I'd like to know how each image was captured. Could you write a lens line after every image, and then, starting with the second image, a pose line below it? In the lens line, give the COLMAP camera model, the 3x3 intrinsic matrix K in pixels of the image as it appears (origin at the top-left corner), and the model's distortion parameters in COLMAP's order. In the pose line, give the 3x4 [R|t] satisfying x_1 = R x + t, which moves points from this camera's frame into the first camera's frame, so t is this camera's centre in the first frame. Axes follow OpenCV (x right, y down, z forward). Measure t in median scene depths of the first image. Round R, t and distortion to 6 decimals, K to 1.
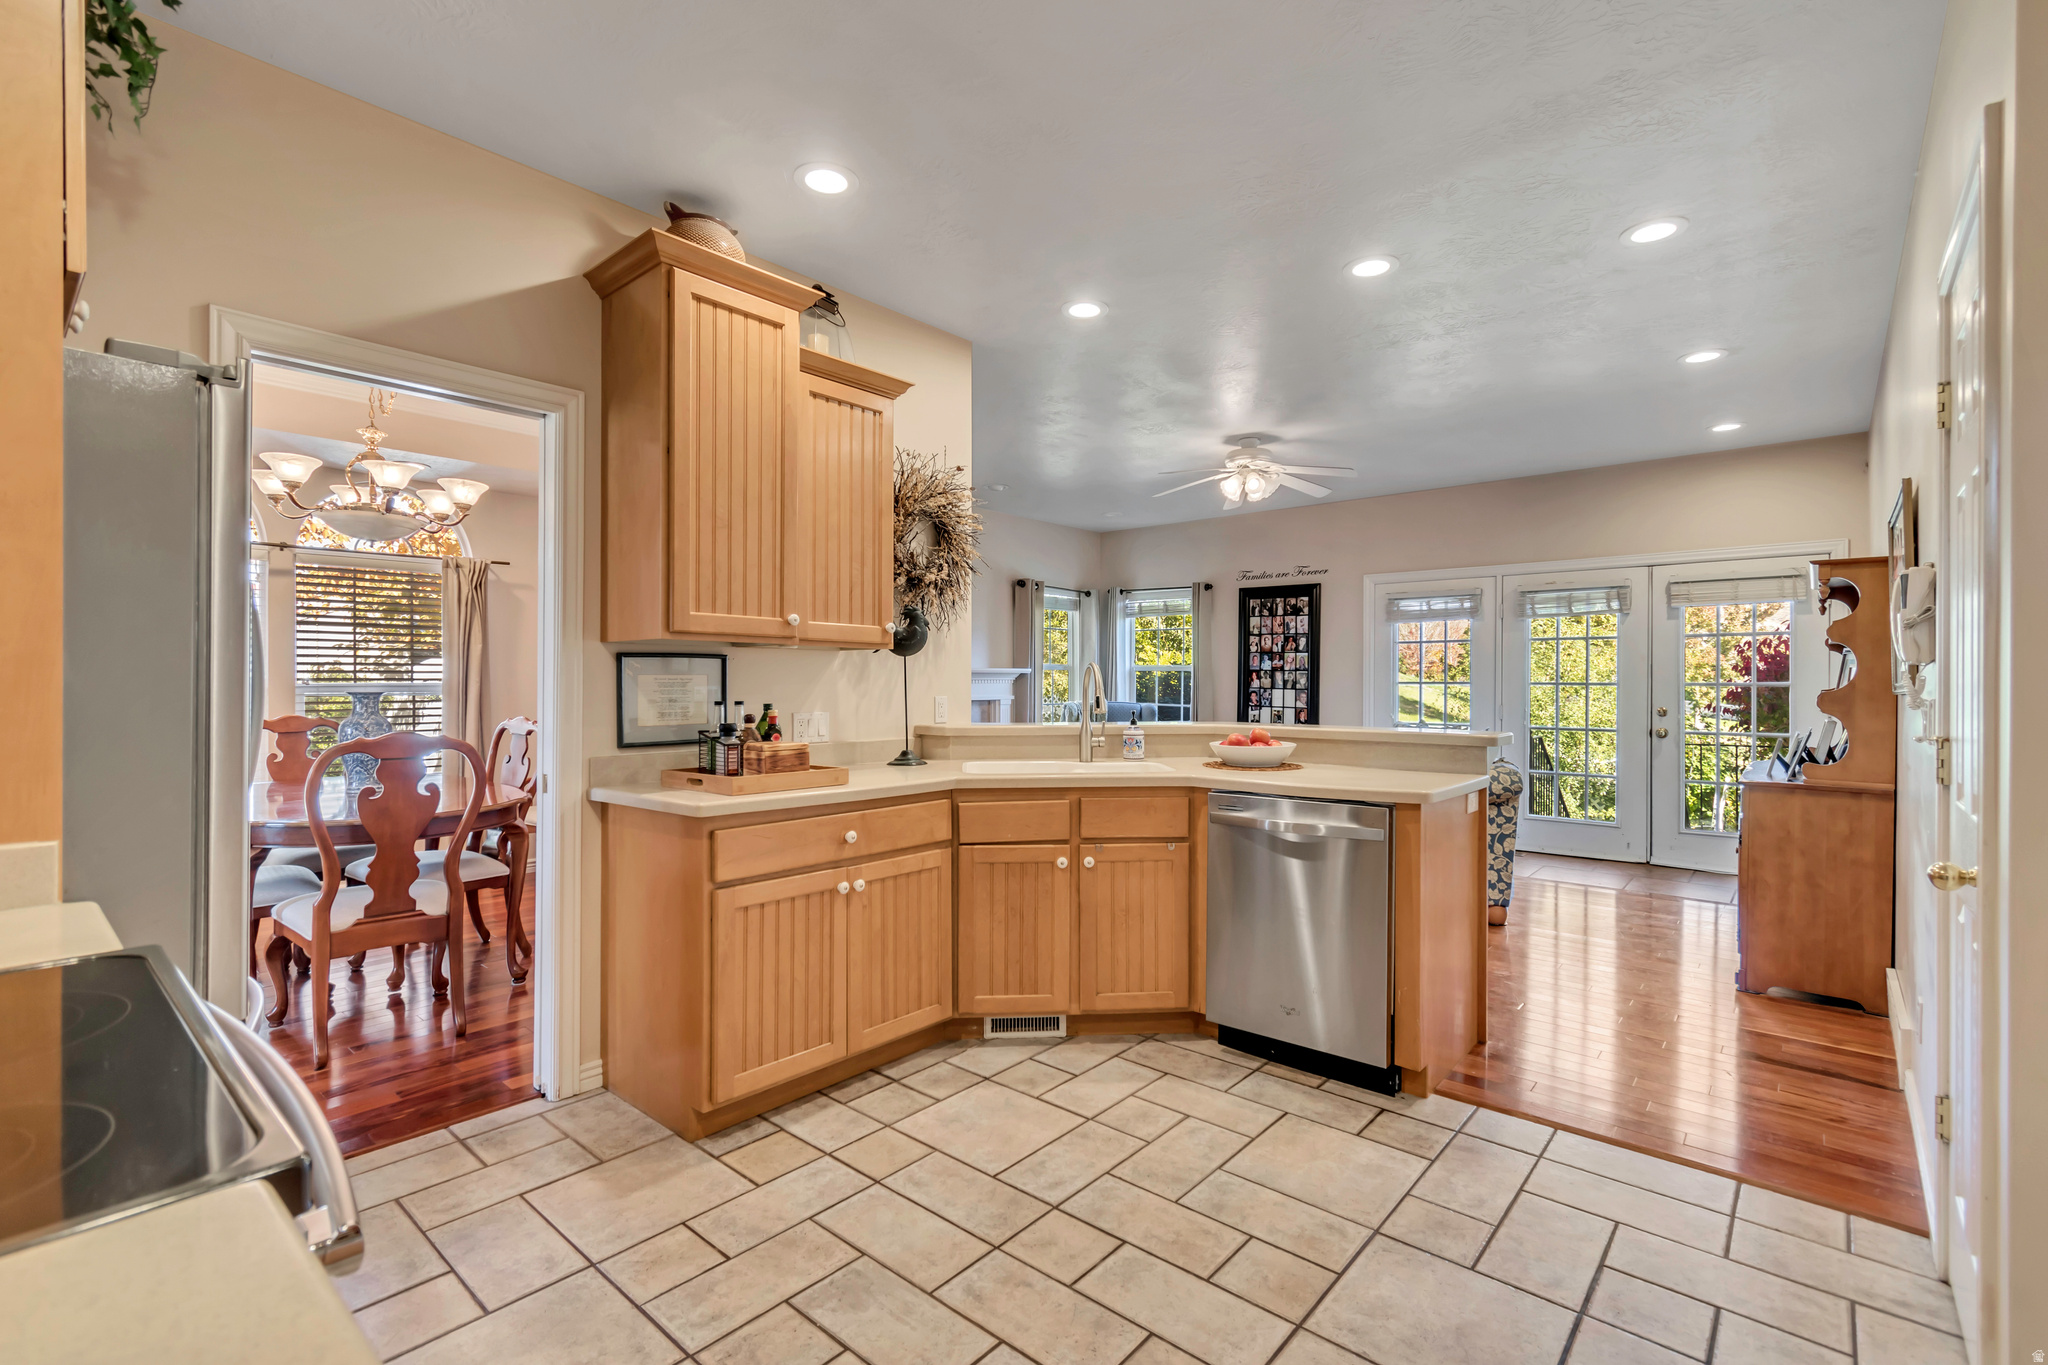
lens RADIAL K [[914.2, 0, 1027.3], [0, 914.2, 672.0], [0, 0, 1]] dist [0.002633, -0.000899]
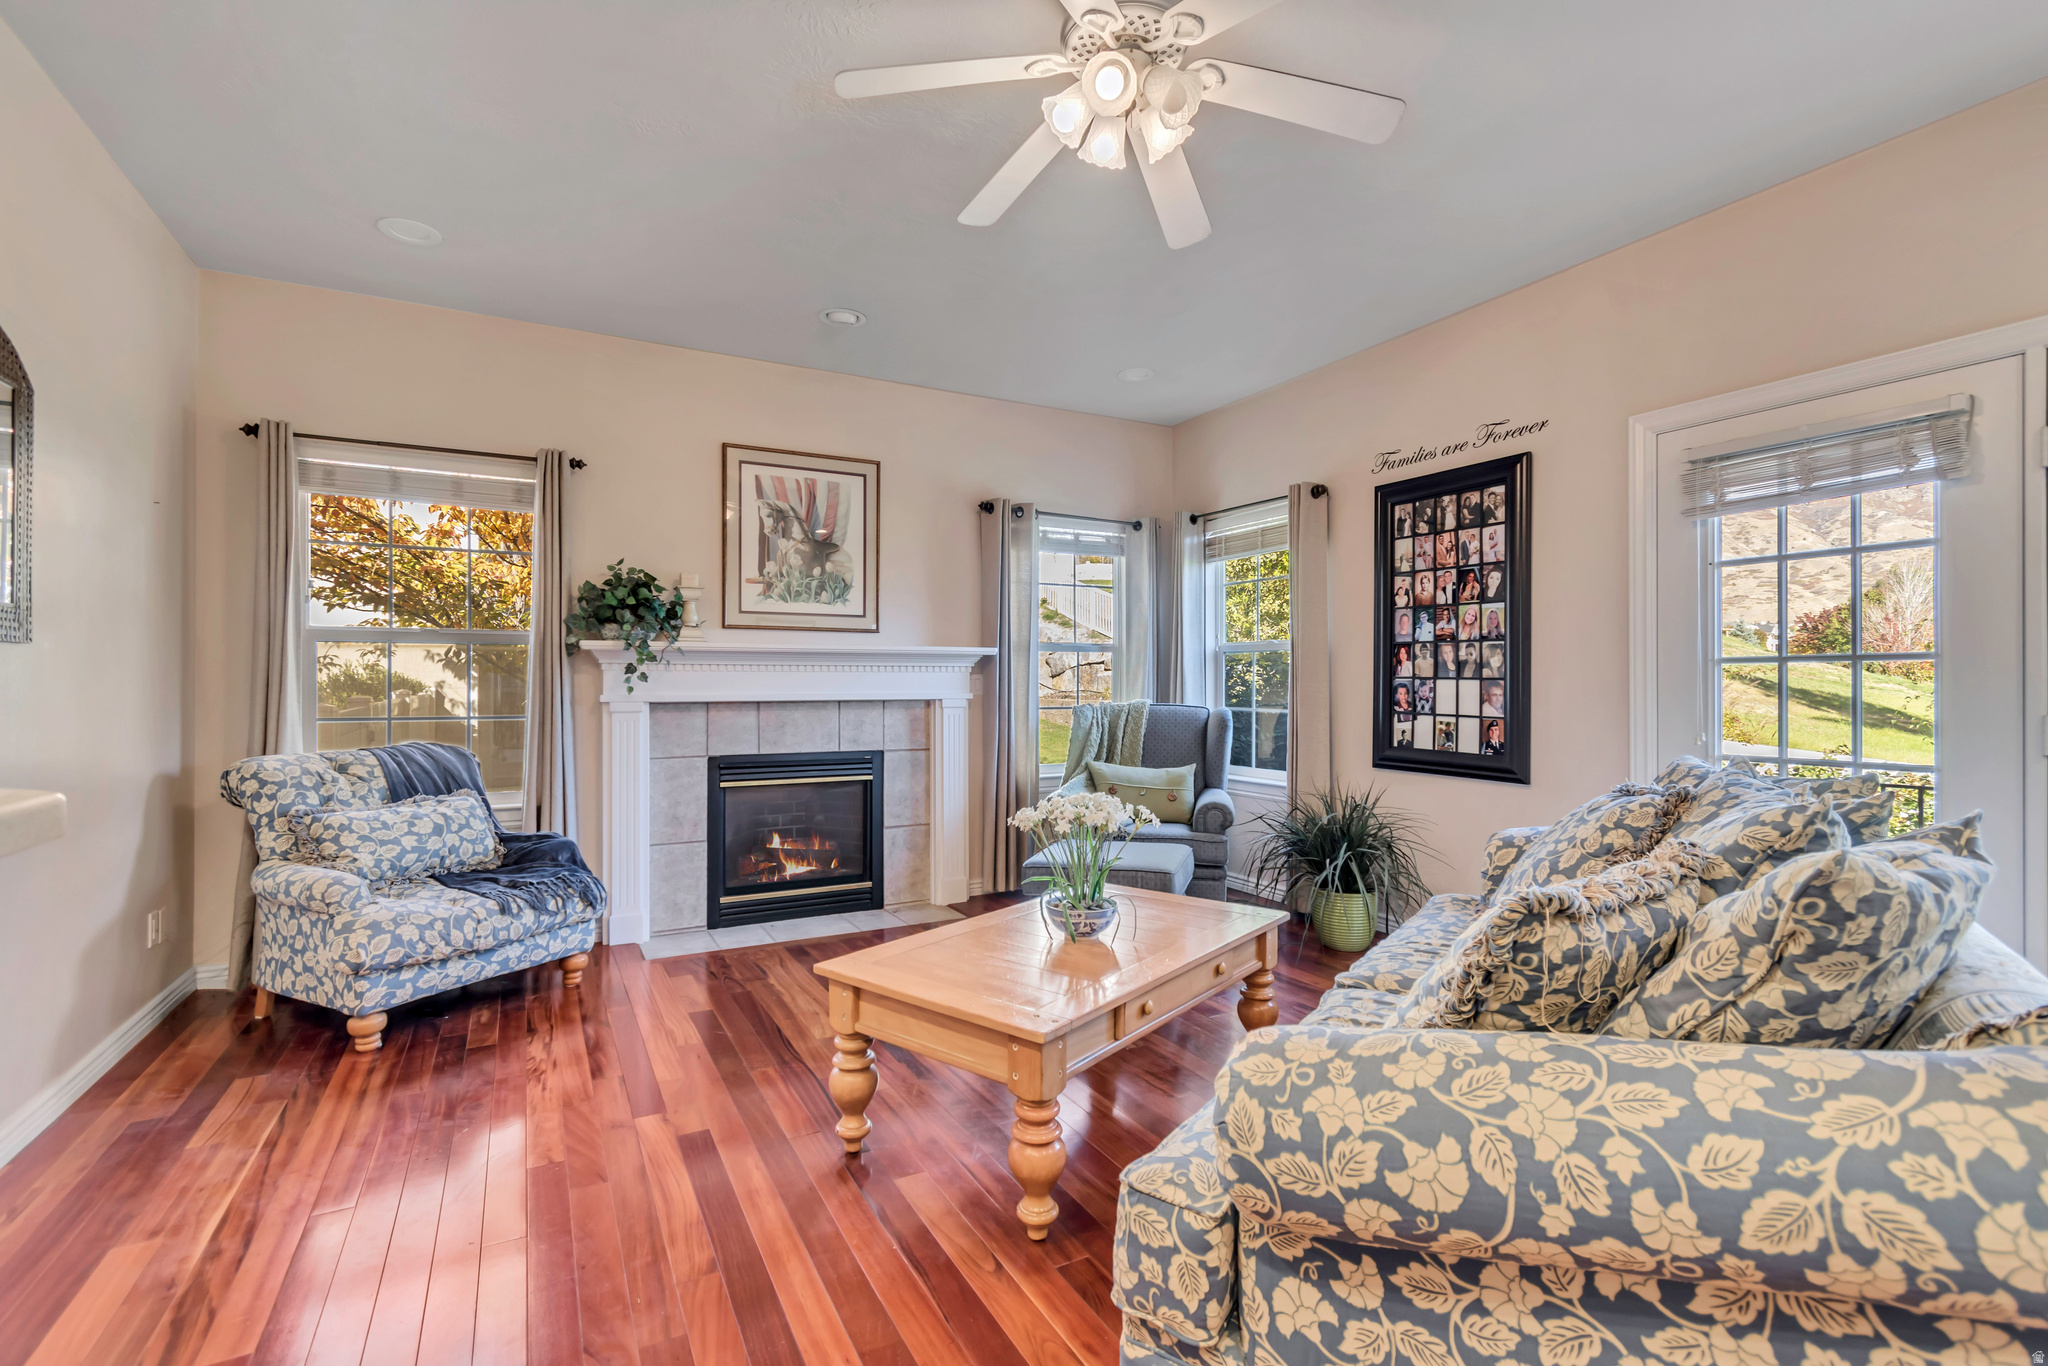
lens RADIAL K [[914.2, 0, 1028.5], [0, 914.2, 675.8], [0, 0, 1]] dist [0.002633, -0.000899]
pose [[0.937063, -0.008875, -0.349048, 0.233653], [0.009278, 0.999957, -0.000518, 0.015012], [0.349038, -0.002753, 0.937105, 0.453822]]
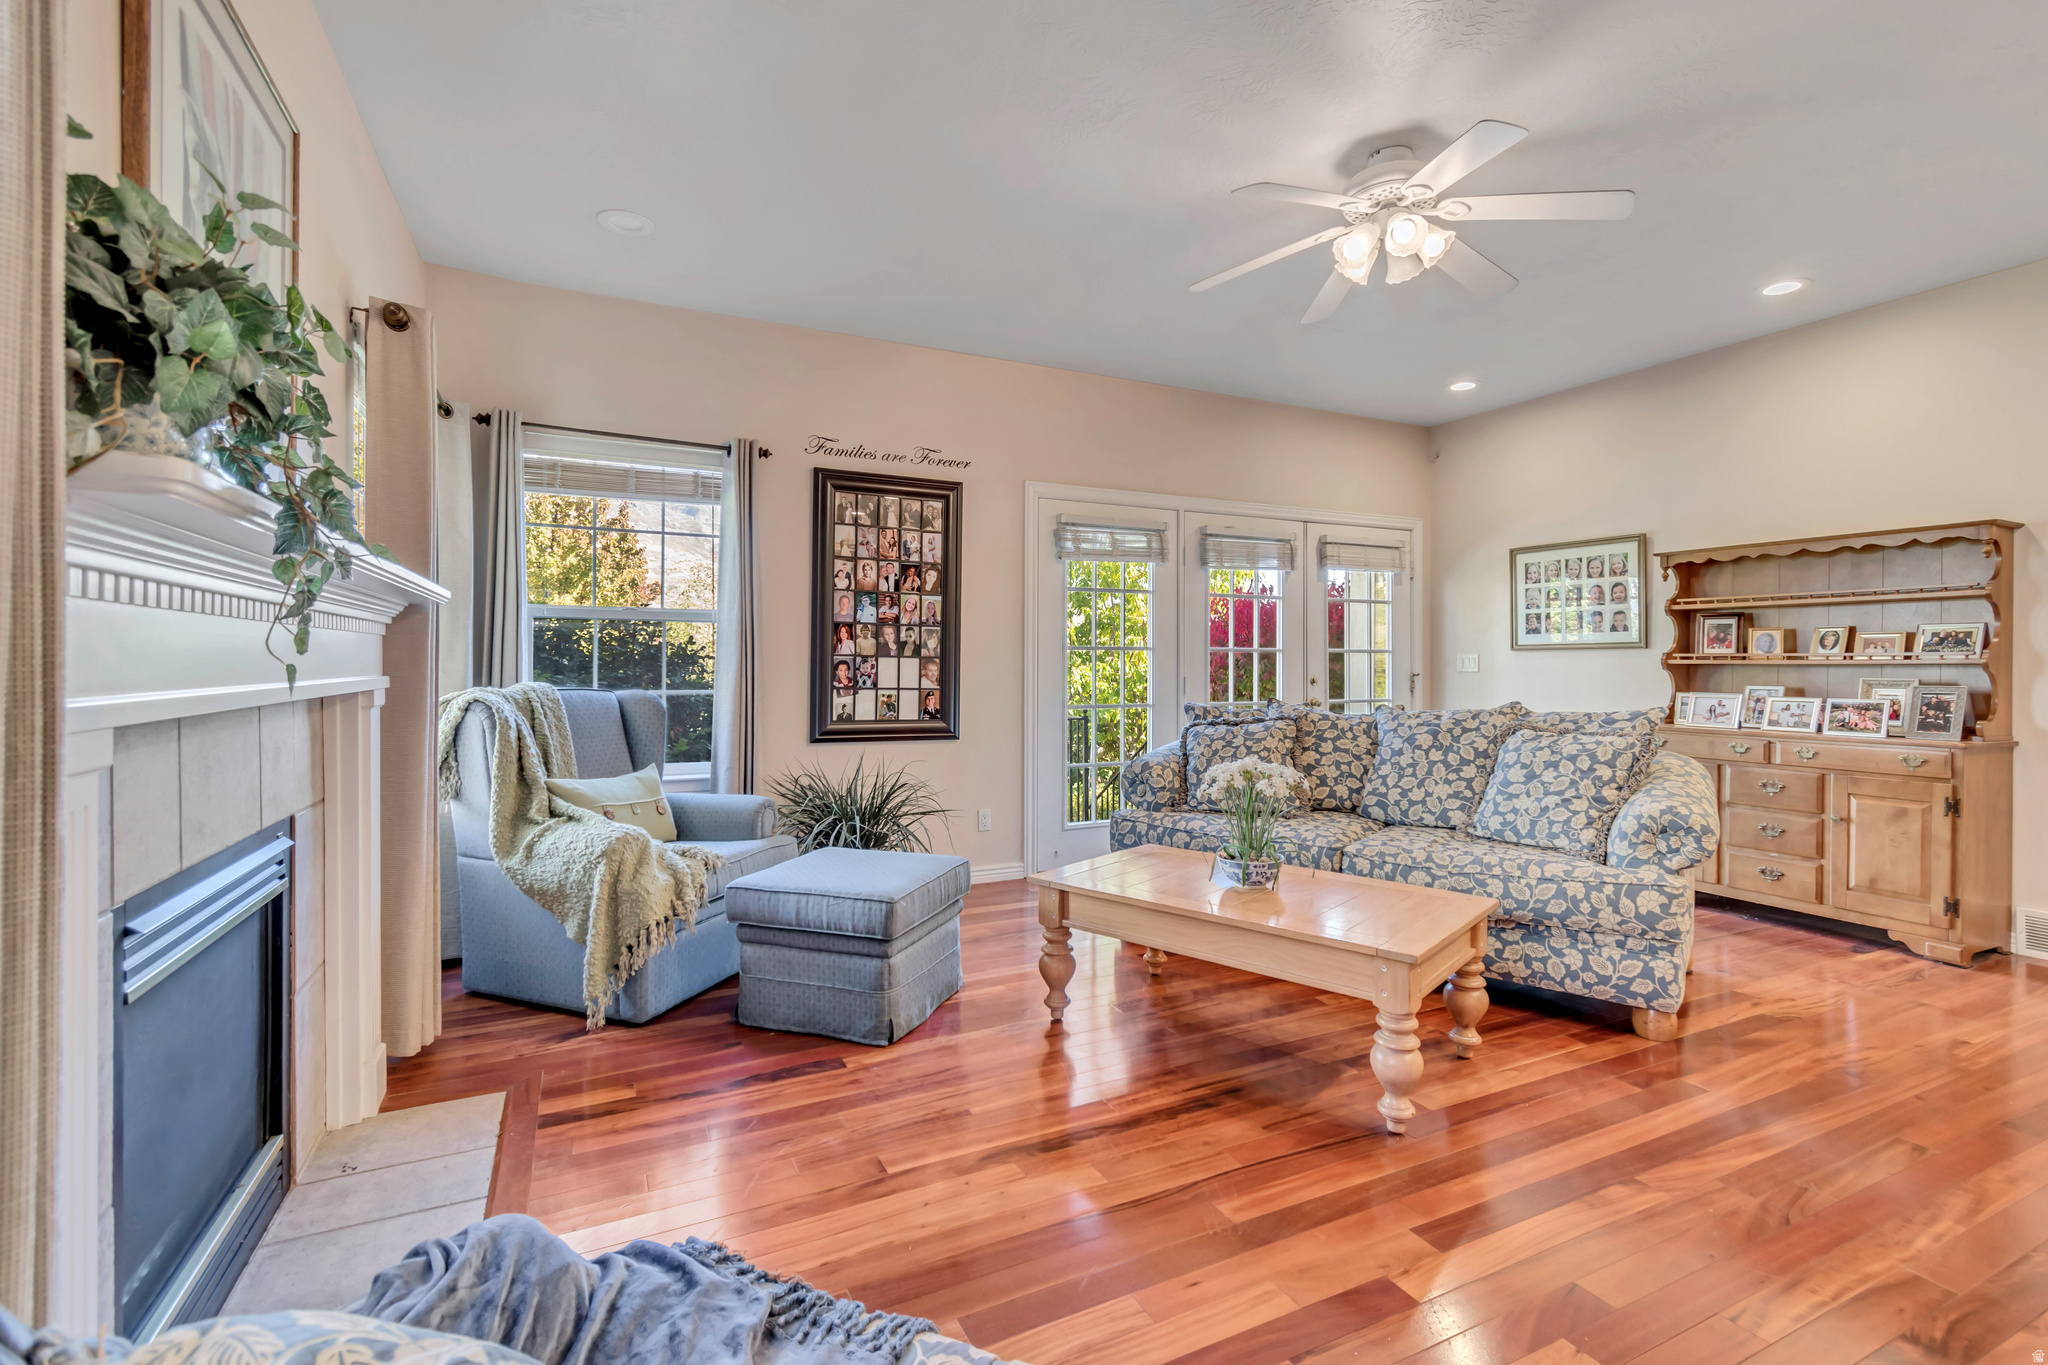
lens RADIAL K [[914.2, 0, 1031.0], [0, 914.2, 668.2], [0, 0, 1]] dist [0.002633, -0.000899]
pose [[0.398773, -0.009959, 0.916996, -0.211355], [-0.011638, 0.999806, 0.015919, 0.015421], [-0.916976, -0.017020, 0.398579, 0.688502]]
